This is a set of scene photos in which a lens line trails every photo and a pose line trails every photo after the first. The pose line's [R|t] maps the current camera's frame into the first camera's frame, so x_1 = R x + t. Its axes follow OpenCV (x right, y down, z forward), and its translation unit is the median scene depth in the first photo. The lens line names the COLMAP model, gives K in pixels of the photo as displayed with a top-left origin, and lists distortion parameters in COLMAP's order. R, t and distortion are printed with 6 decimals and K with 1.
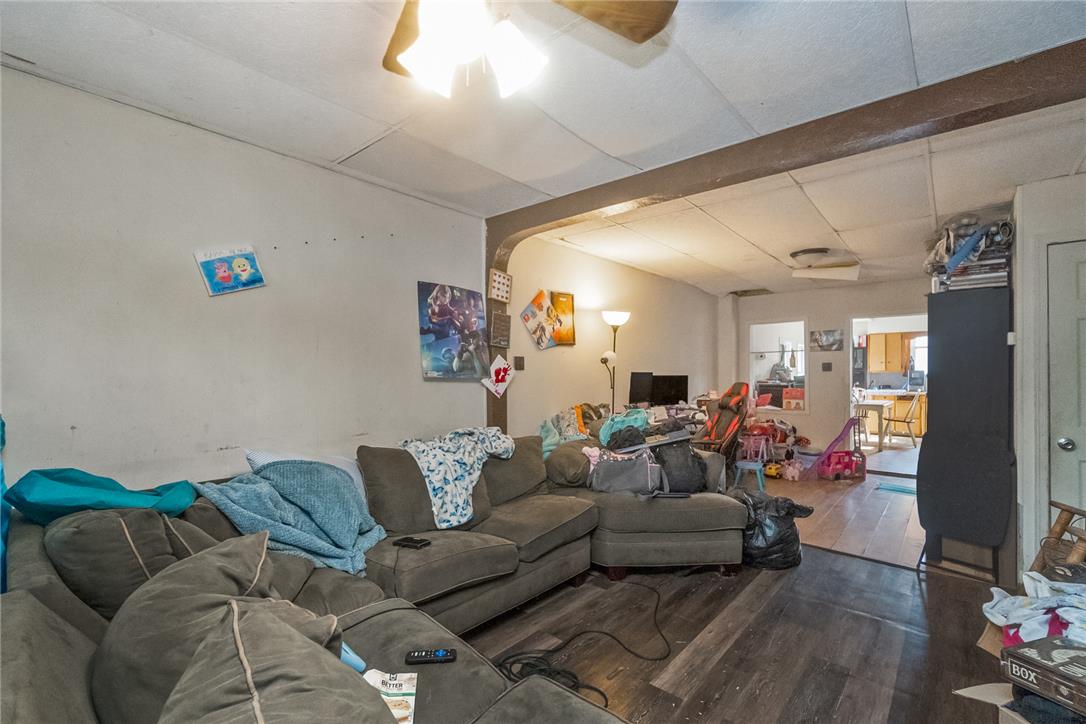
lens RADIAL K [[488.0, 0, 548.1], [0, 488.0, 363.8], [0, 0, 1]] dist [-0.000839, 0.001379]
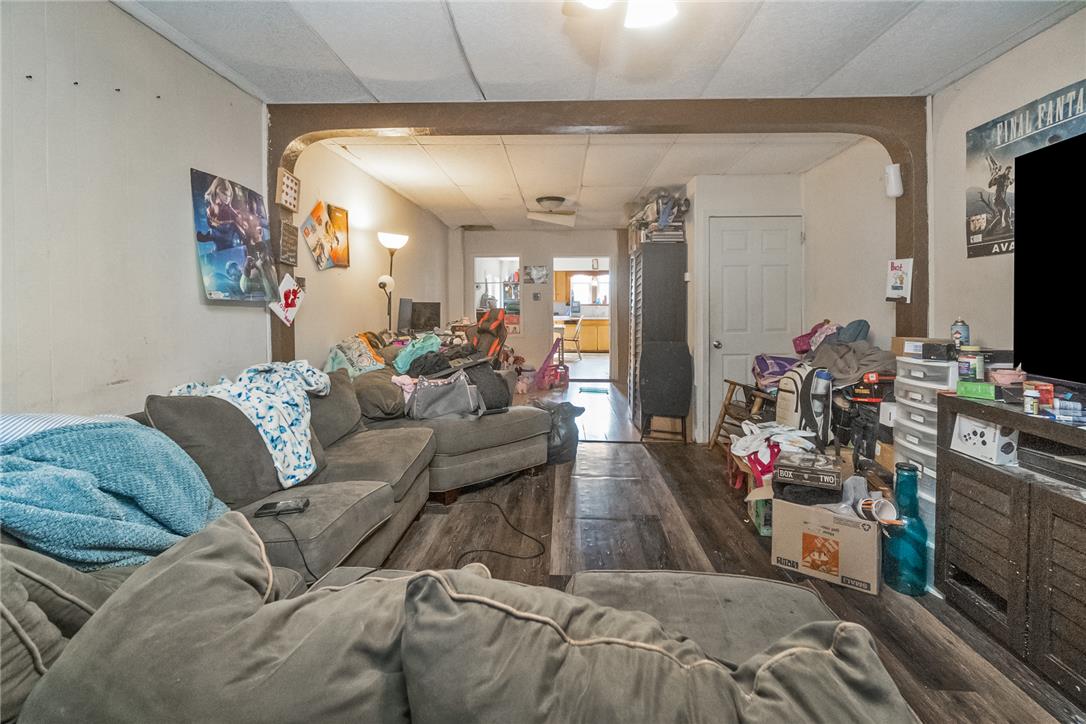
lens RADIAL K [[488.0, 0, 551.3], [0, 488.0, 298.7], [0, 0, 1]] dist [-0.000839, 0.001379]
pose [[0.779582, 0.009540, 0.626228, -0.290925], [-0.013636, 0.999906, 0.001743, 0.017377], [-0.626152, -0.009898, 0.779638, 0.085939]]
